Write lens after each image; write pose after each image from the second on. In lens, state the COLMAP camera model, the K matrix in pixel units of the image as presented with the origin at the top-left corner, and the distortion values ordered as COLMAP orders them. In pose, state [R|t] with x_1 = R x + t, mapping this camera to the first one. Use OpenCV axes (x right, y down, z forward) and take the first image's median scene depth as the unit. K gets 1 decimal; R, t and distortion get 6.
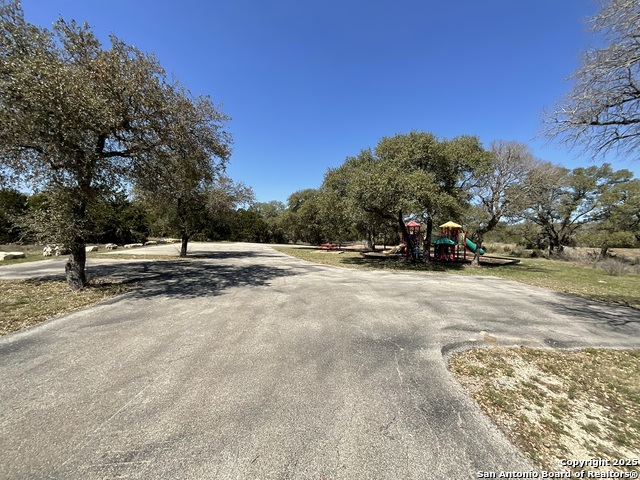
lens RADIAL K [[259.8, 0, 321.7], [0, 259.8, 241.6], [0, 0, 1]] dist [-0.000633, 0.000005]
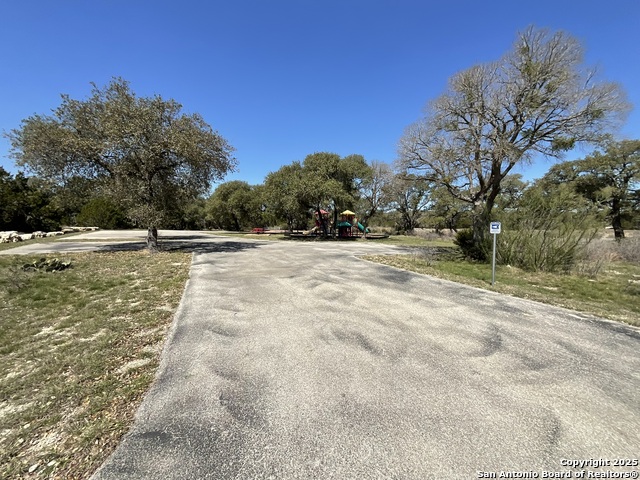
lens RADIAL K [[259.8, 0, 319.4], [0, 259.8, 239.1], [0, 0, 1]] dist [-0.000633, 0.000005]
pose [[0.933427, -0.035704, 0.356986, -0.175950], [0.021215, 0.998788, 0.044421, 0.014347], [-0.358139, -0.033890, 0.933053, -0.299253]]
